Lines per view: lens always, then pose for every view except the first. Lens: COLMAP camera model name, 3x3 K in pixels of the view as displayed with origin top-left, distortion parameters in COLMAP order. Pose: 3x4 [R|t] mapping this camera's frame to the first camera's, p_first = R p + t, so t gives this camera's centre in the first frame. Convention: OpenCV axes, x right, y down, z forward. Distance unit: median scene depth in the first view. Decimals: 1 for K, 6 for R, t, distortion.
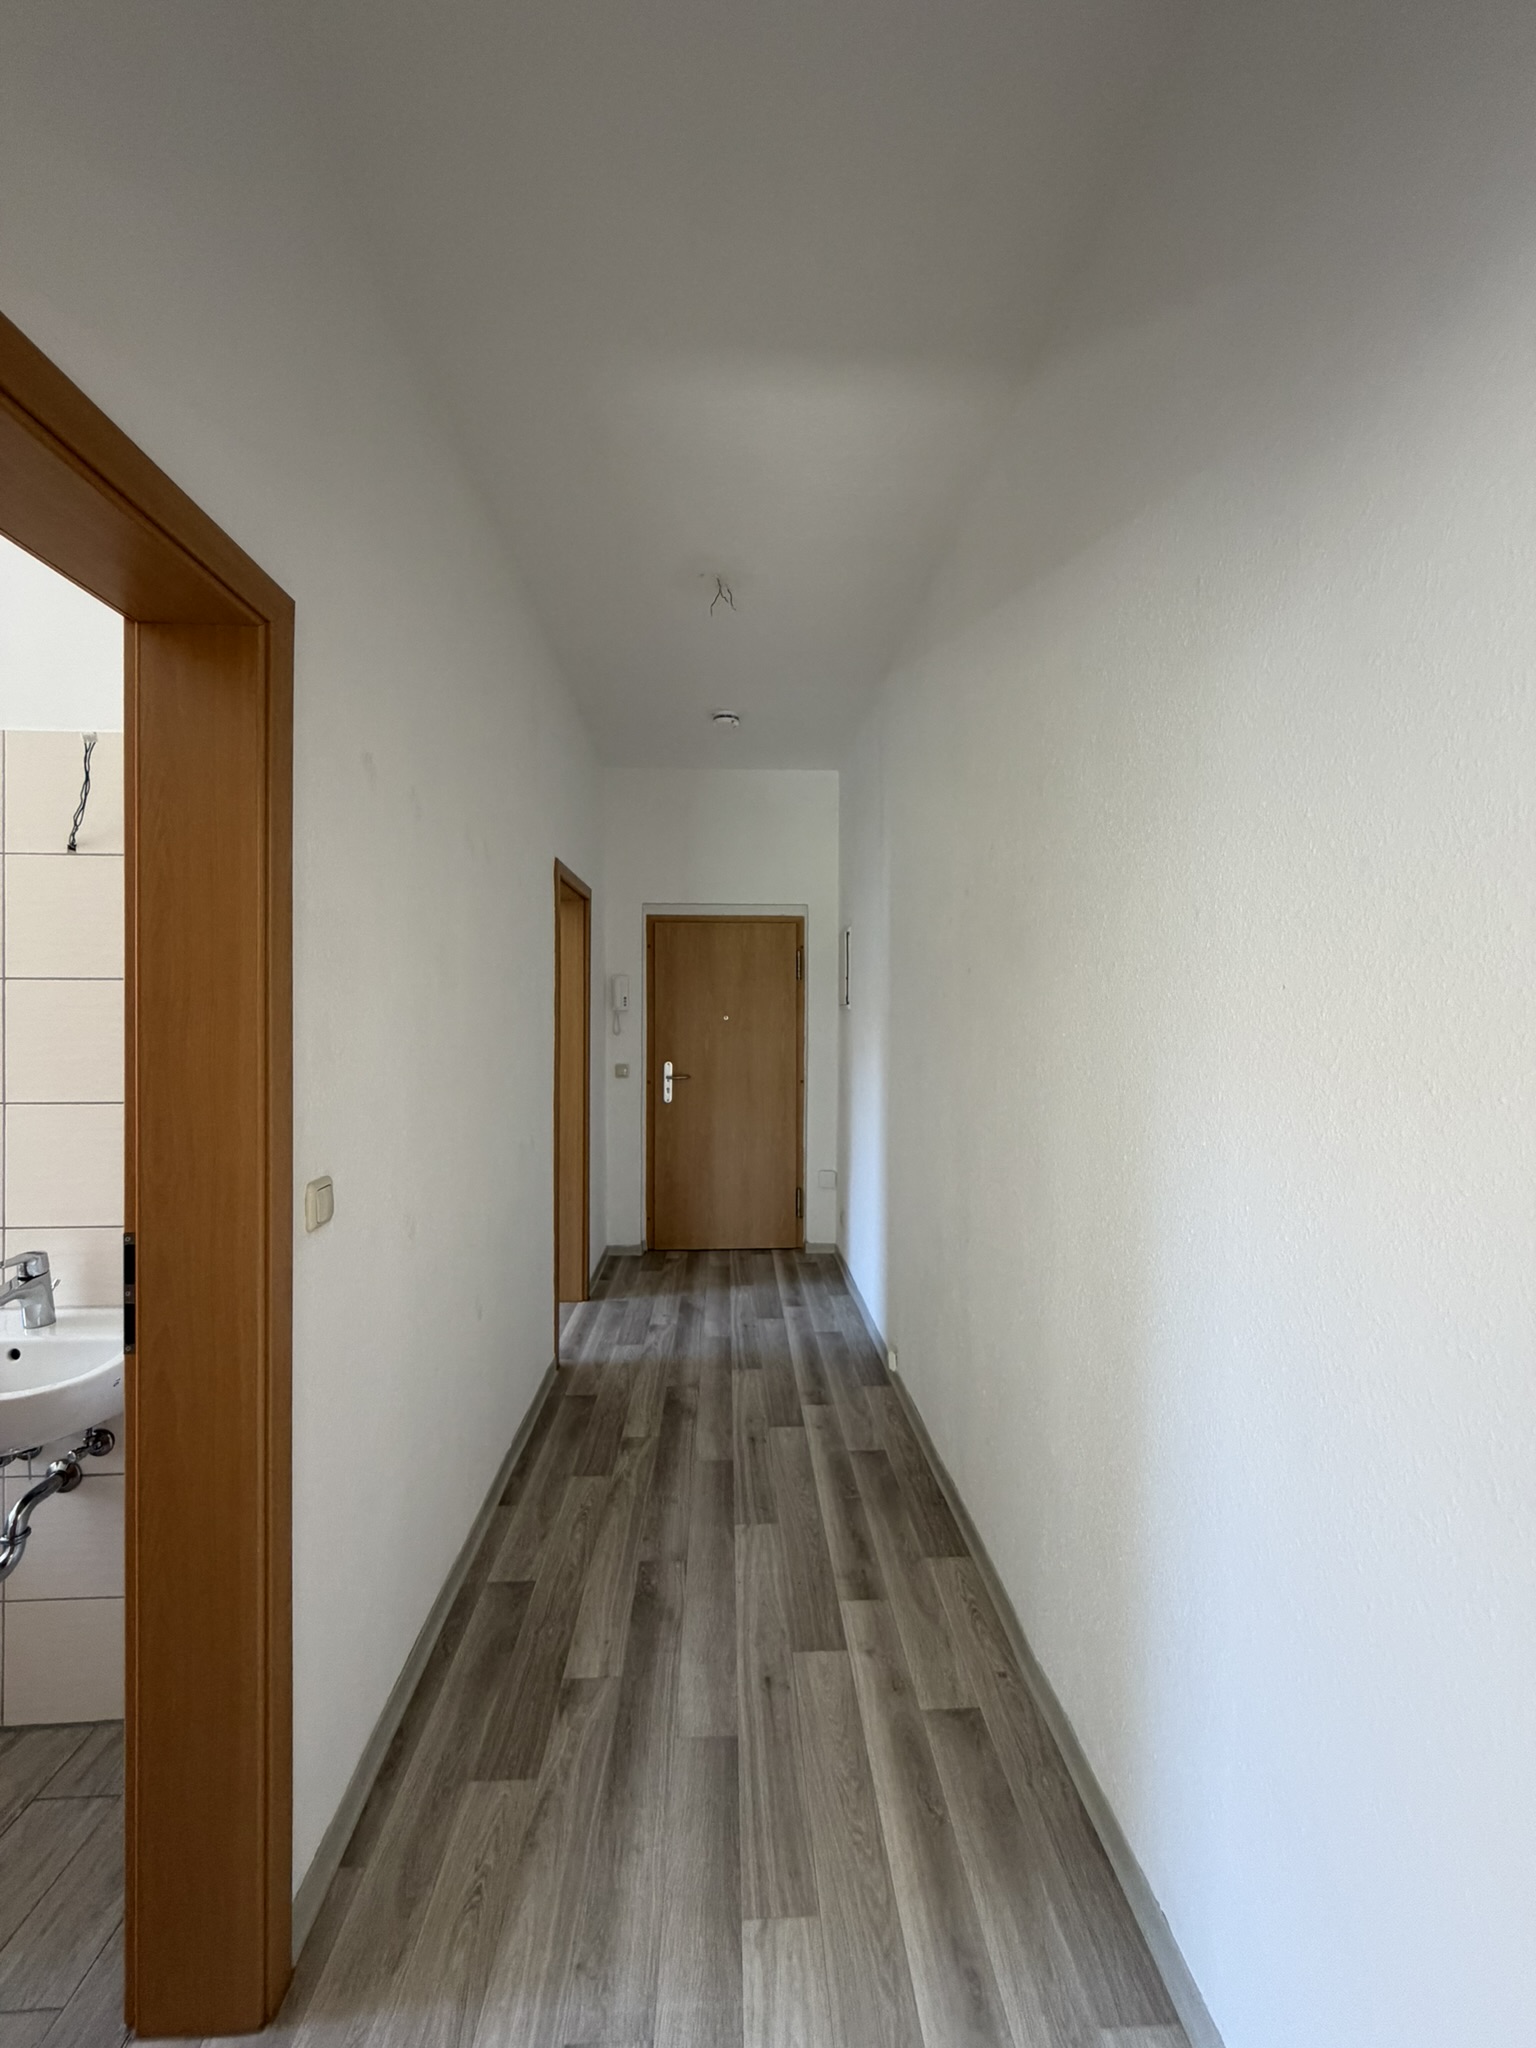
lens RADIAL K [[819.5, 0, 772.8], [0, 819.5, 1028.1], [0, 0, 1]] dist [0.010007, -0.001064]
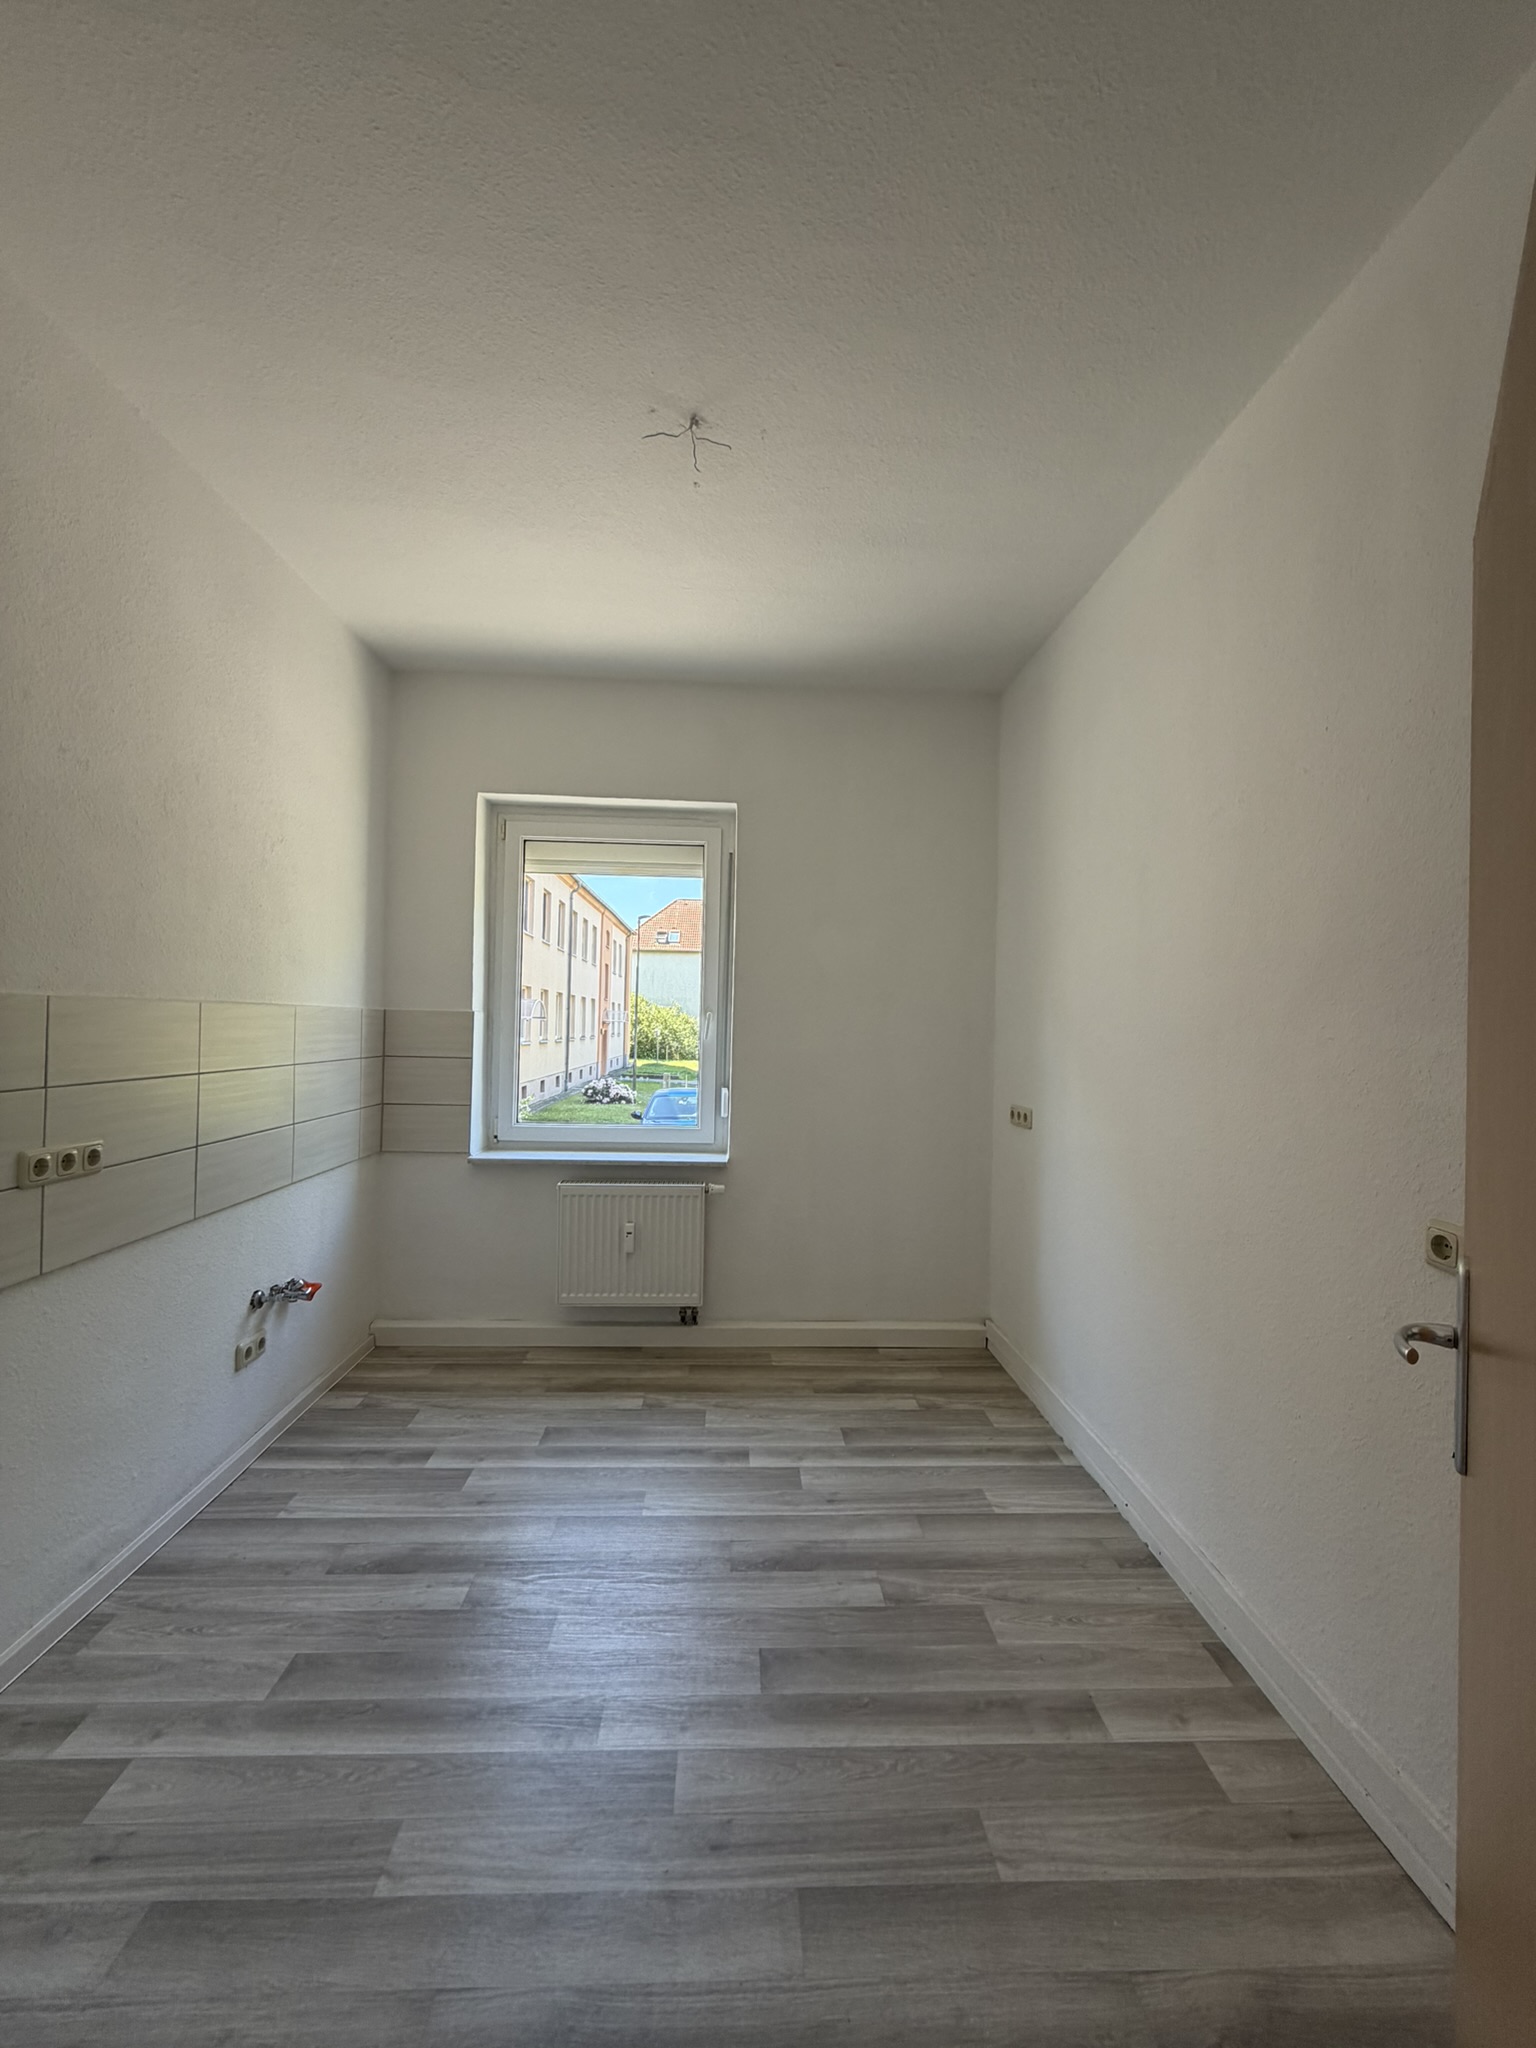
lens RADIAL K [[819.5, 0, 765.8], [0, 819.5, 1018.0], [0, 0, 1]] dist [0.010007, -0.001064]
pose [[0.019810, -0.008062, 0.999771, -0.755596], [-0.001160, 0.999967, 0.008086, 0.002762], [-0.999803, -0.001319, 0.019800, 0.910307]]
